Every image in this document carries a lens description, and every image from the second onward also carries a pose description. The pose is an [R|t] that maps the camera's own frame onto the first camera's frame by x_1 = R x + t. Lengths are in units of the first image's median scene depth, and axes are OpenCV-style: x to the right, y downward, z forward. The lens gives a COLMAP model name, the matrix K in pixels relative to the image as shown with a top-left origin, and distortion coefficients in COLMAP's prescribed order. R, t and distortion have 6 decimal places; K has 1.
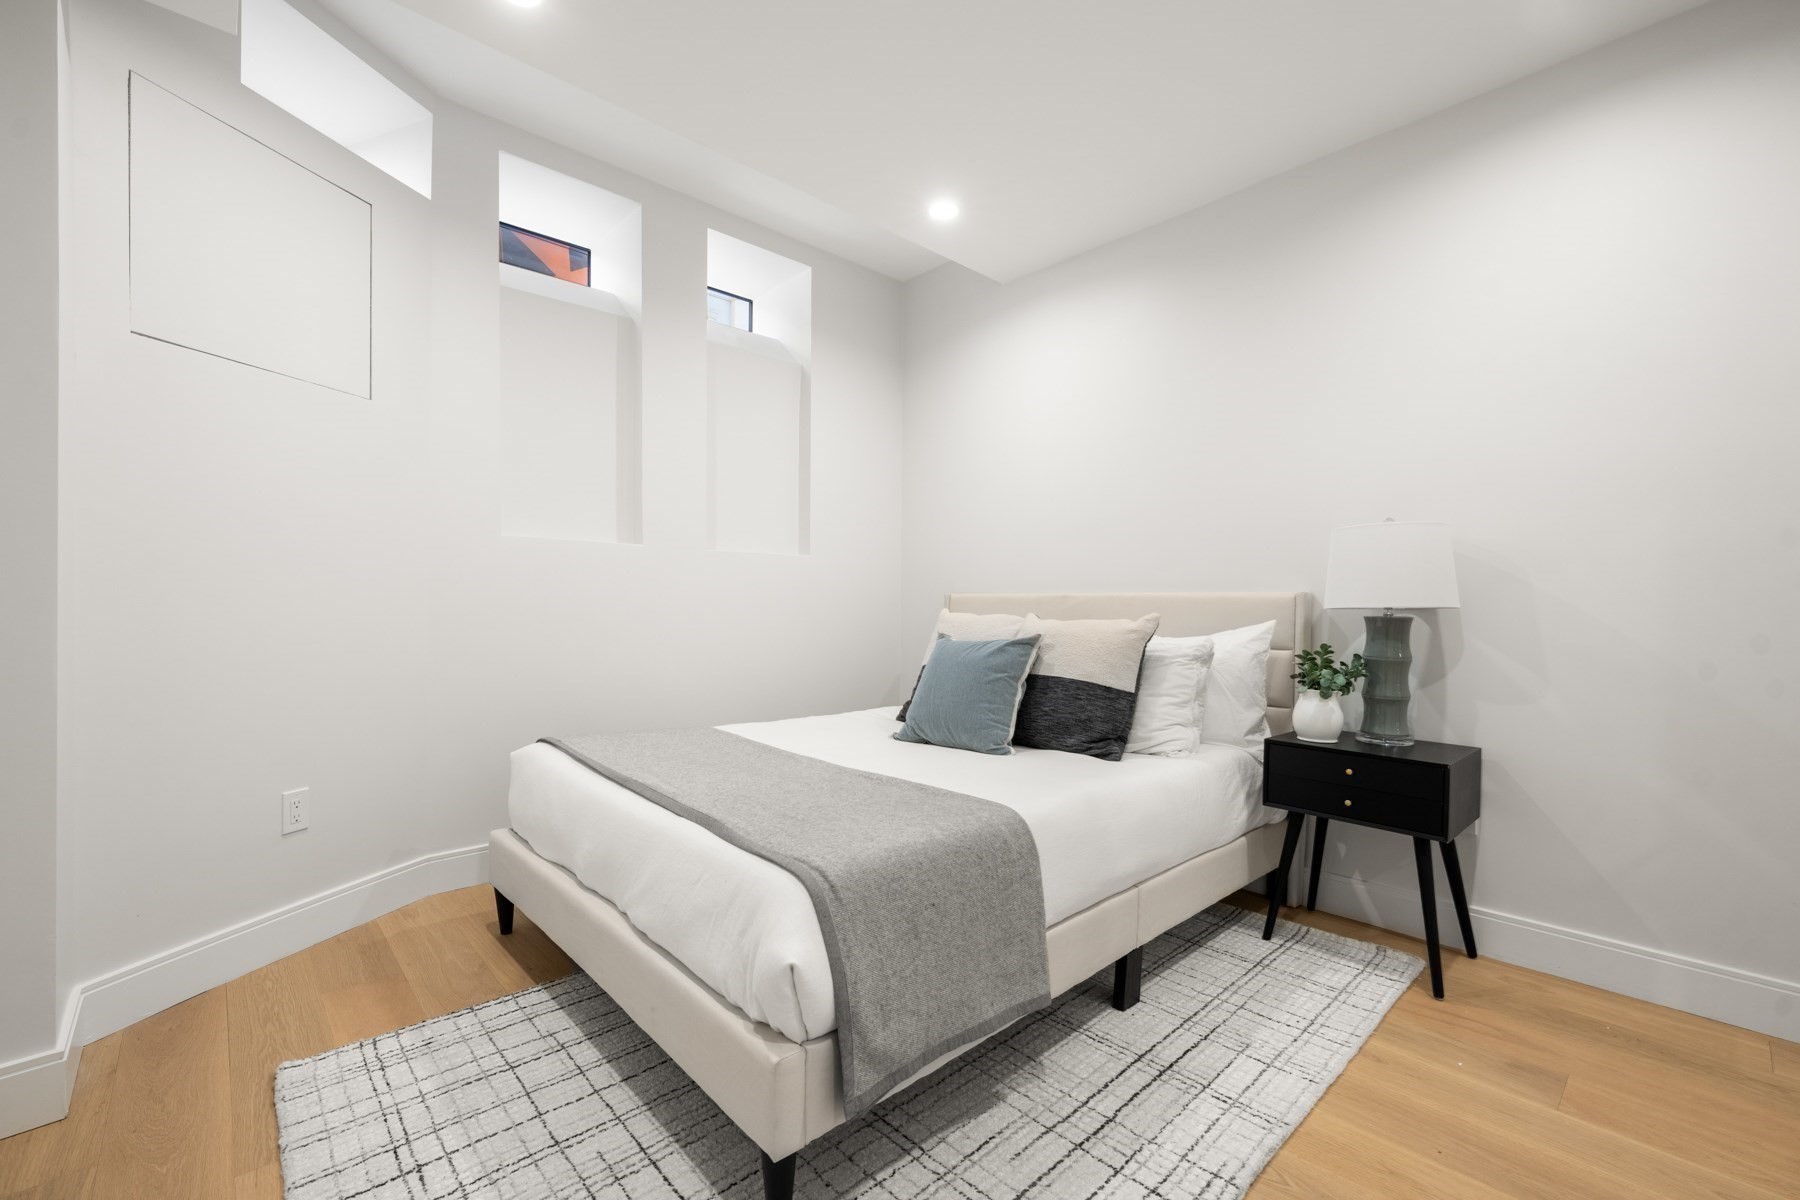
lens RADIAL K [[766.0, 0, 894.7], [0, 766.0, 600.0], [0, 0, 1]] dist [-0.002559, -0.000427]
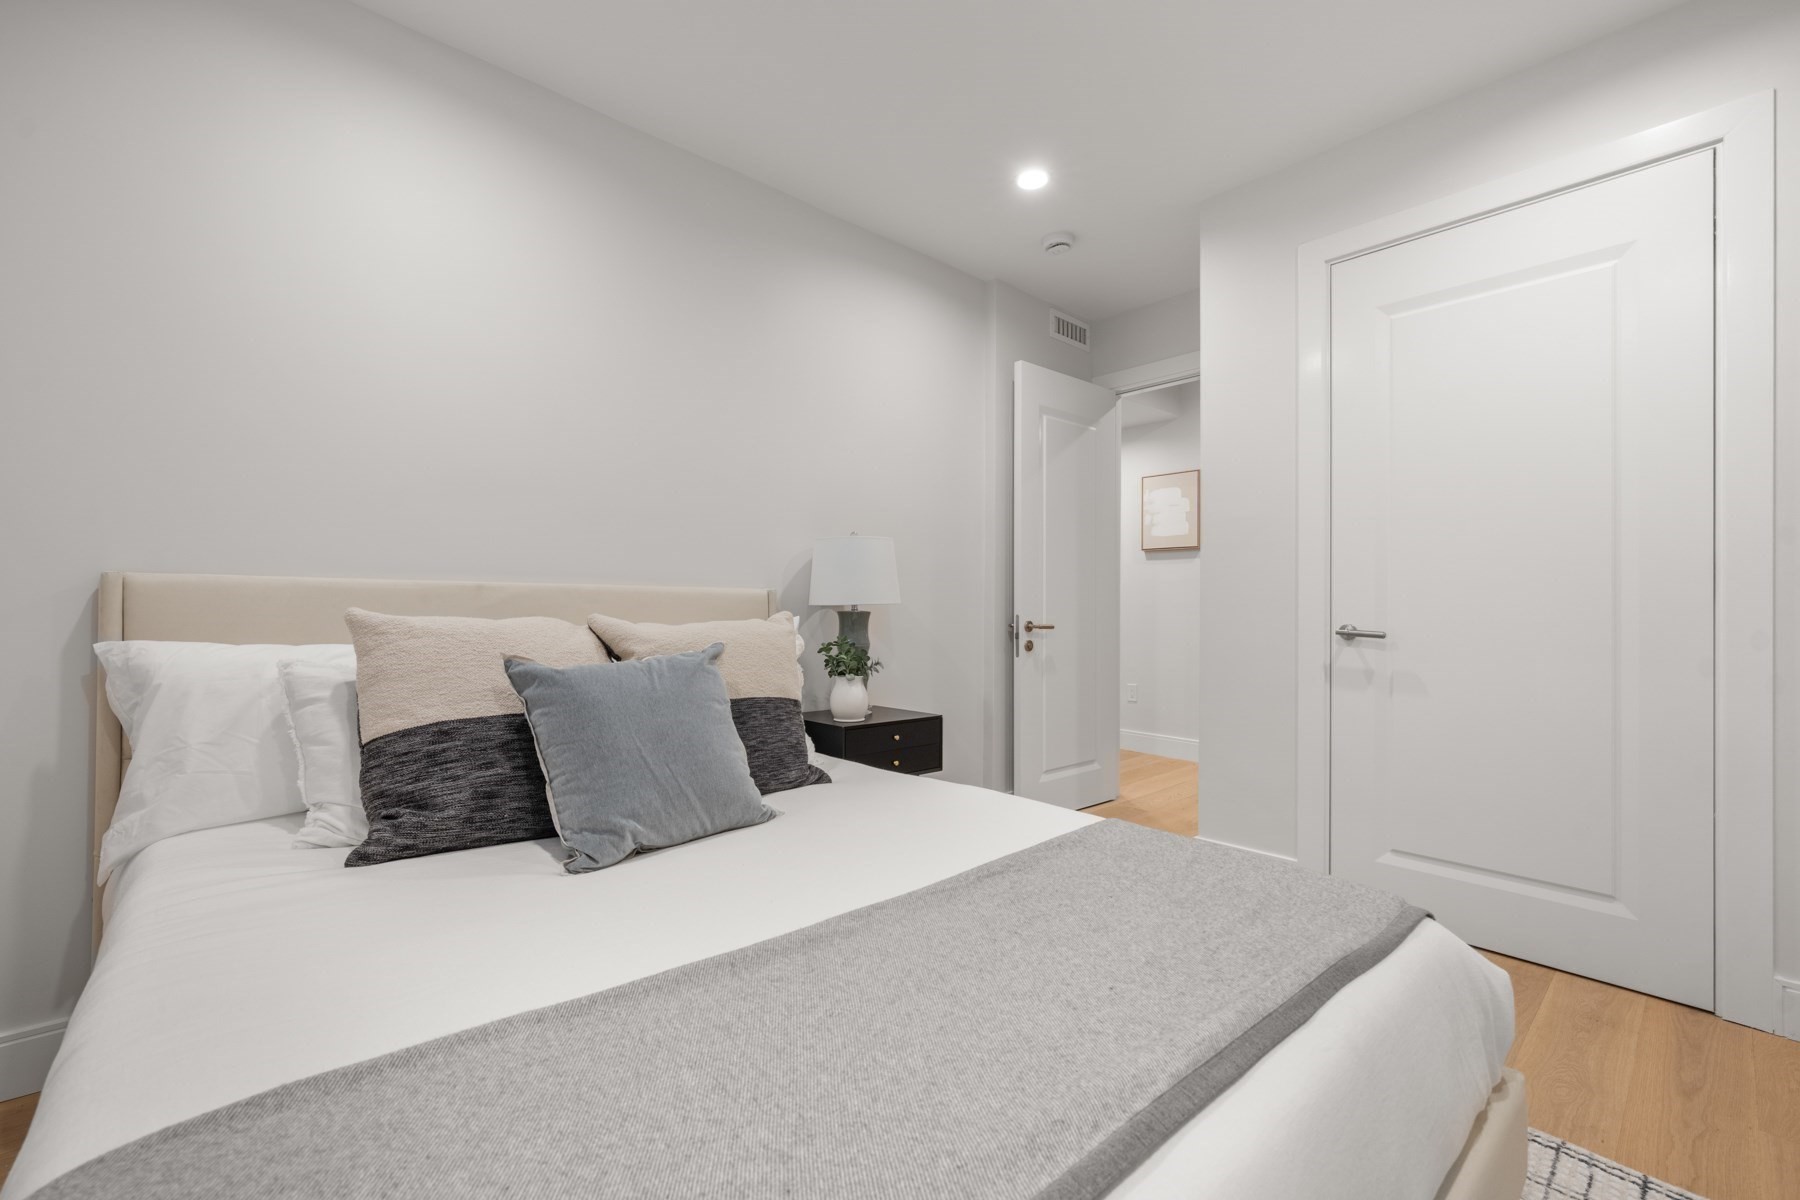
lens RADIAL K [[766.0, 0, 894.7], [0, 766.0, 600.0], [0, 0, 1]] dist [-0.002559, -0.000427]
pose [[-0.009366, 0.004010, 0.999948, -0.572756], [-0.009102, 0.999950, -0.004096, 0.007839], [-0.999915, -0.009140, -0.009329, 0.936835]]
